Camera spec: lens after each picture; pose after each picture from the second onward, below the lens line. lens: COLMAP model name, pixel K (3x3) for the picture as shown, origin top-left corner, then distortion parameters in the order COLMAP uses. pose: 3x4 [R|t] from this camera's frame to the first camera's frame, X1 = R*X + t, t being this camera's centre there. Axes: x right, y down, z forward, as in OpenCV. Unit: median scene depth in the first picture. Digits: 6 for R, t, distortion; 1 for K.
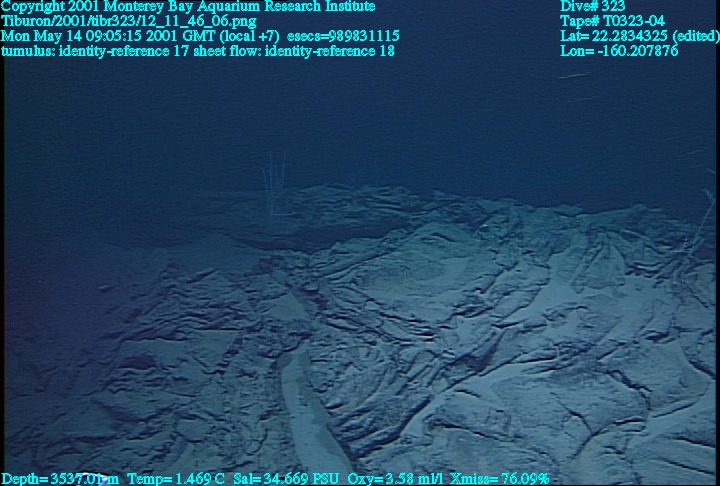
lens RADIAL K [[491.6, 0, 360.0], [0, 491.6, 243.0], [0, 0, 1]] dist [-0.091412, 0.110768]
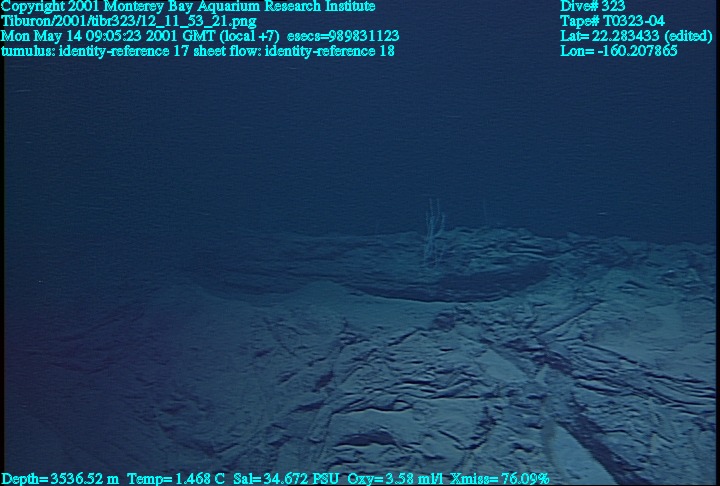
lens RADIAL K [[491.6, 0, 360.0], [0, 491.6, 243.0], [0, 0, 1]] dist [-0.091412, 0.110768]
pose [[0.996840, -0.027210, 0.074623, -0.471558], [0.031224, 0.998098, -0.053162, -0.064116], [-0.073035, 0.055324, 0.995794, 0.068855]]
